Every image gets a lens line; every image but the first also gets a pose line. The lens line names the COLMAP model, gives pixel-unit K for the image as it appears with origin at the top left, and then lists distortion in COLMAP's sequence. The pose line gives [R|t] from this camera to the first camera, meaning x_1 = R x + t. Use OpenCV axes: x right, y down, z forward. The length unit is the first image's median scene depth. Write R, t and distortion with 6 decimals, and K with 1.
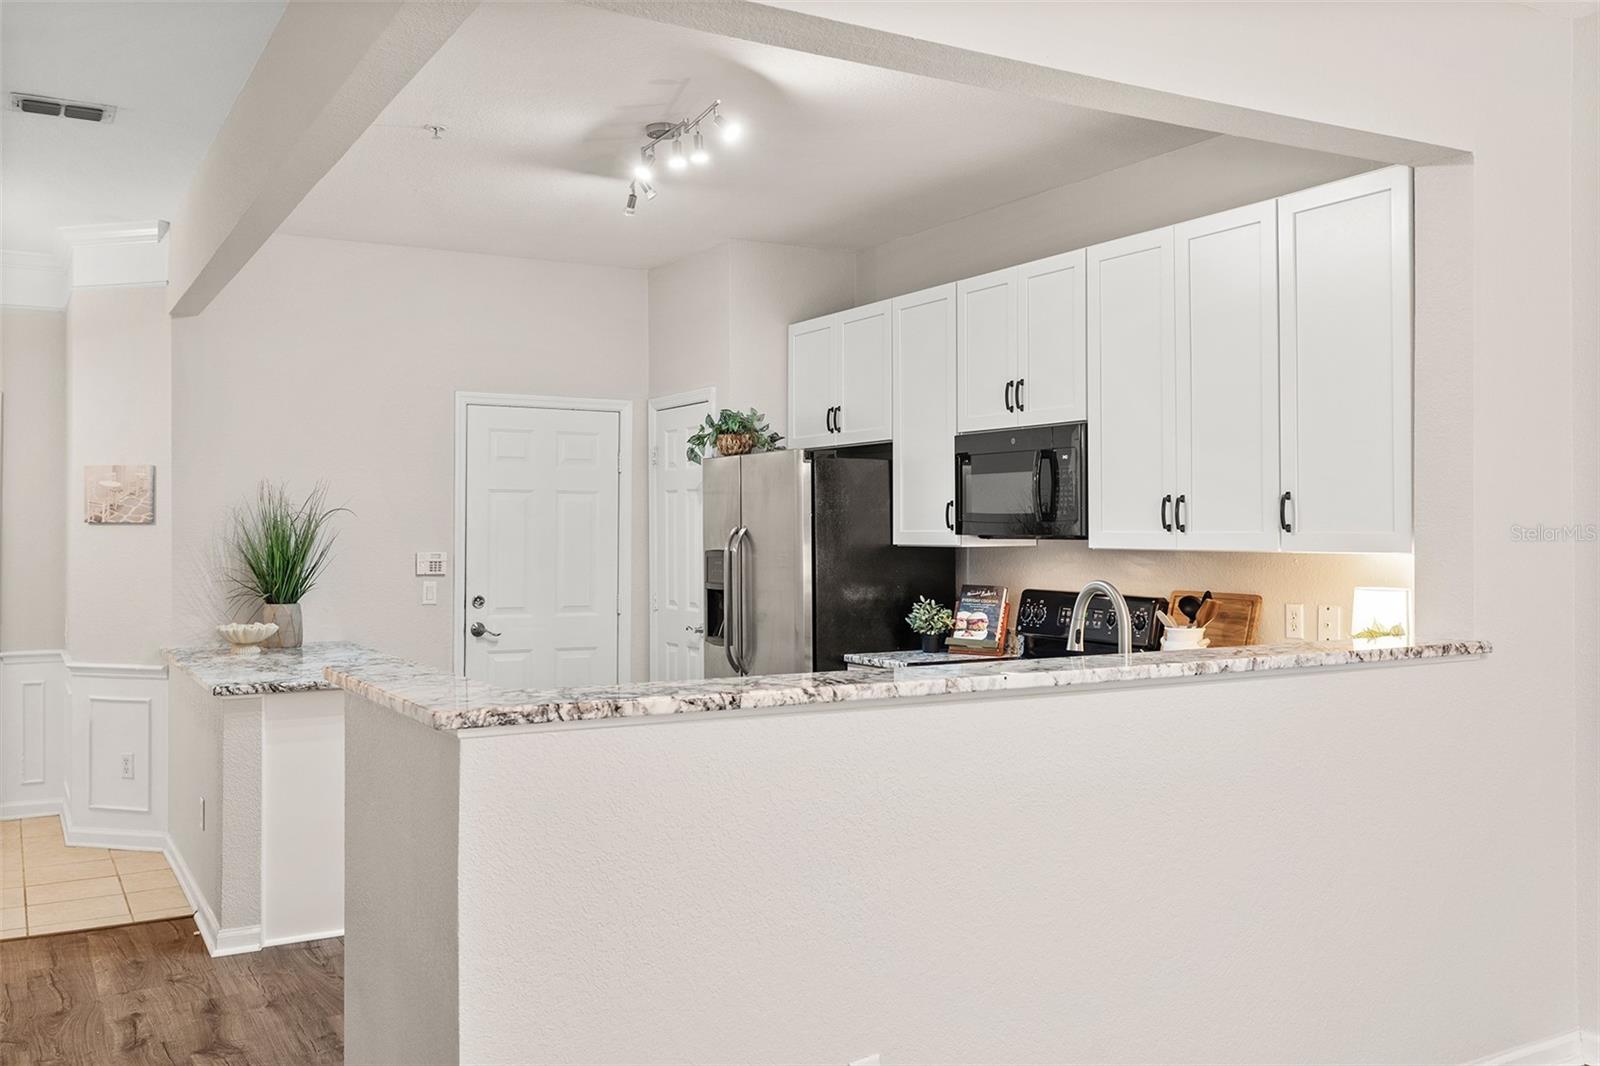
lens RADIAL K [[1373.0, 0, 803.2], [0, 1373.0, 530.3], [0, 0, 1]] dist [0.007970, 0.001483]
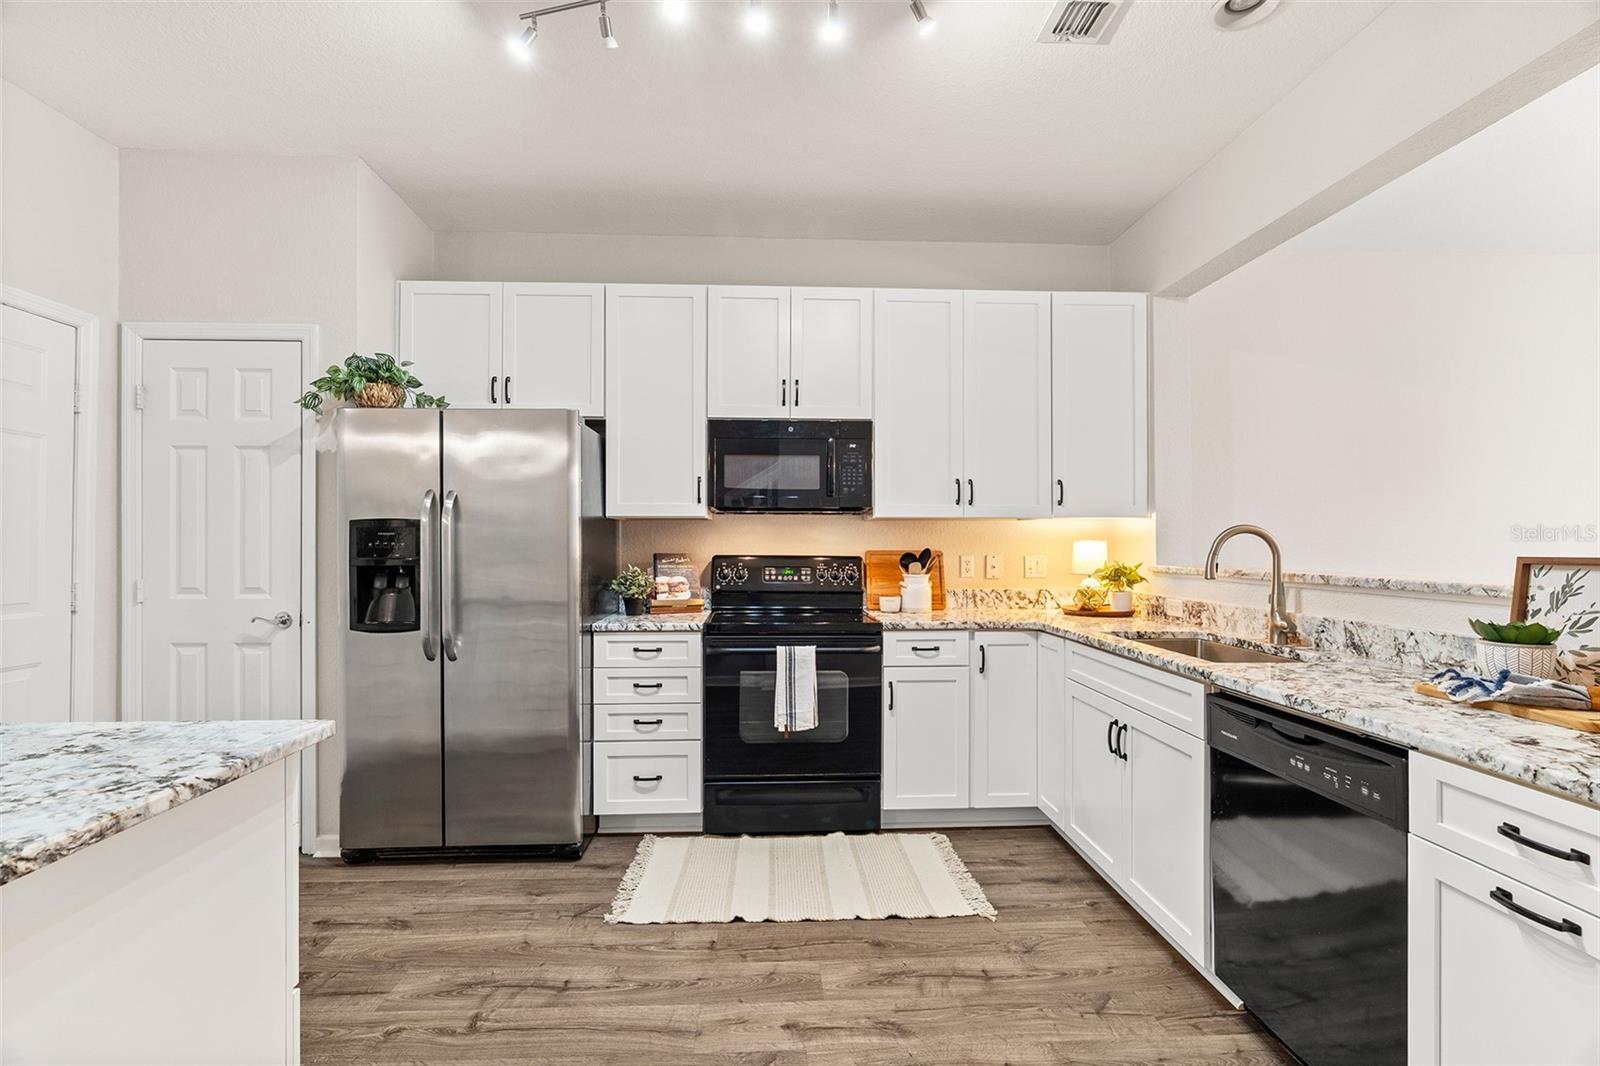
lens RADIAL K [[719.7, 0, 796.4], [0, 719.7, 539.3], [0, 0, 1]] dist [-0.005755, 0.001582]
pose [[0.463473, 0.007997, 0.886075, -0.379919], [-0.001282, 0.999964, -0.008354, 0.034772], [-0.886110, 0.002736, 0.463466, 0.653272]]
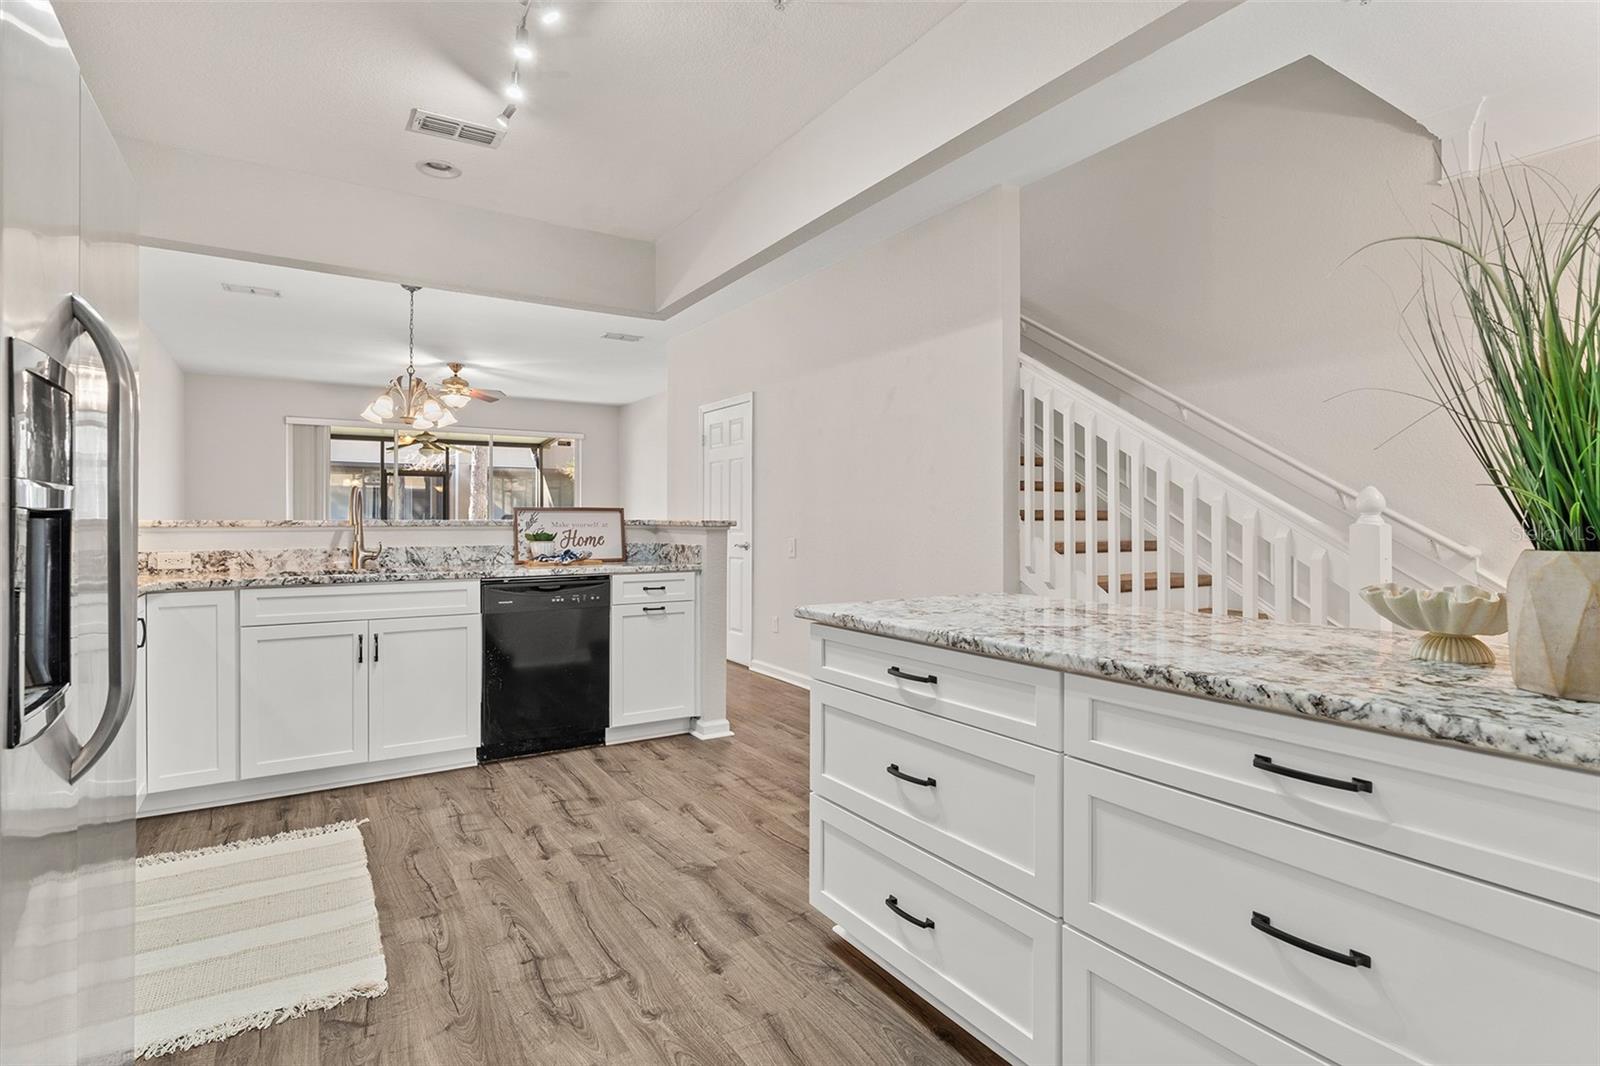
lens RADIAL K [[801.3, 0, 803.1], [0, 801.3, 516.1], [0, 0, 1]] dist [-0.006224, -0.000466]
pose [[-0.999220, 0.003371, -0.039349, -0.221836], [0.003569, 0.999981, -0.004964, 0.052655], [0.039332, -0.005101, -0.999213, 1.311792]]
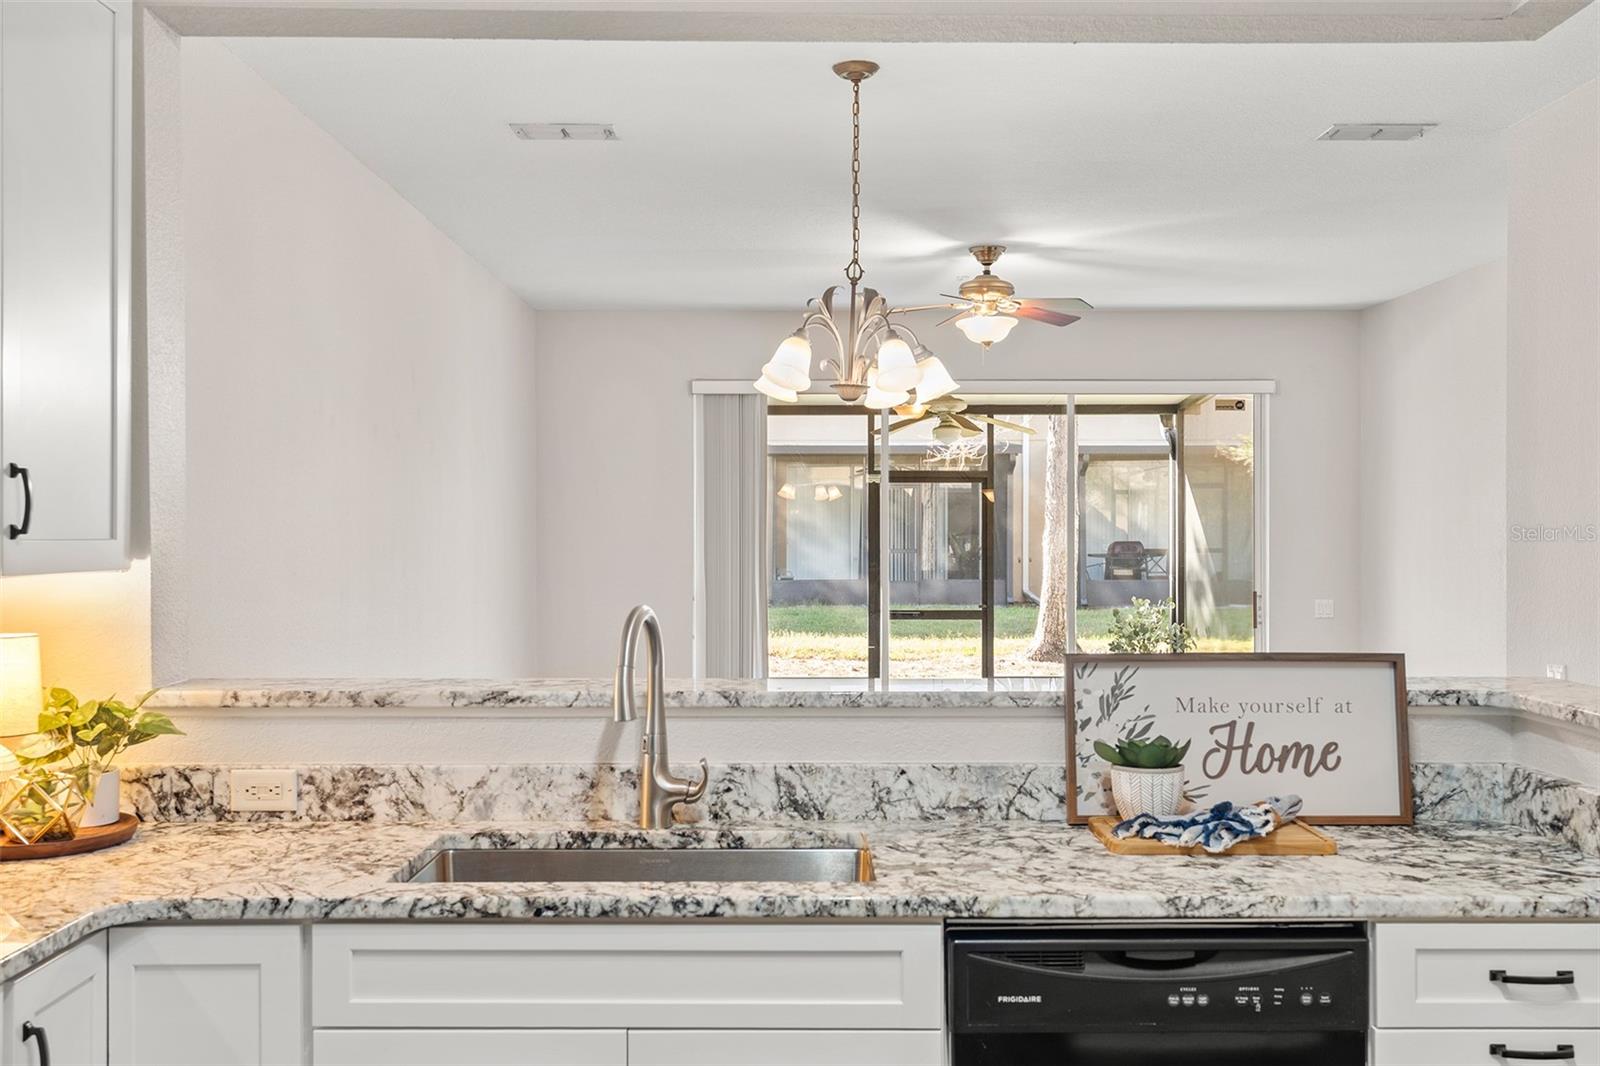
lens RADIAL K [[1572.6, 0, 794.3], [0, 1572.6, 542.1], [0, 0, 1]] dist [0.010716, 0.000000]
pose [[-0.865871, 0.001908, 0.500263, -0.152065], [0.003848, 0.999989, 0.002846, 0.001198], [-0.500252, 0.004390, -0.865869, 1.011596]]
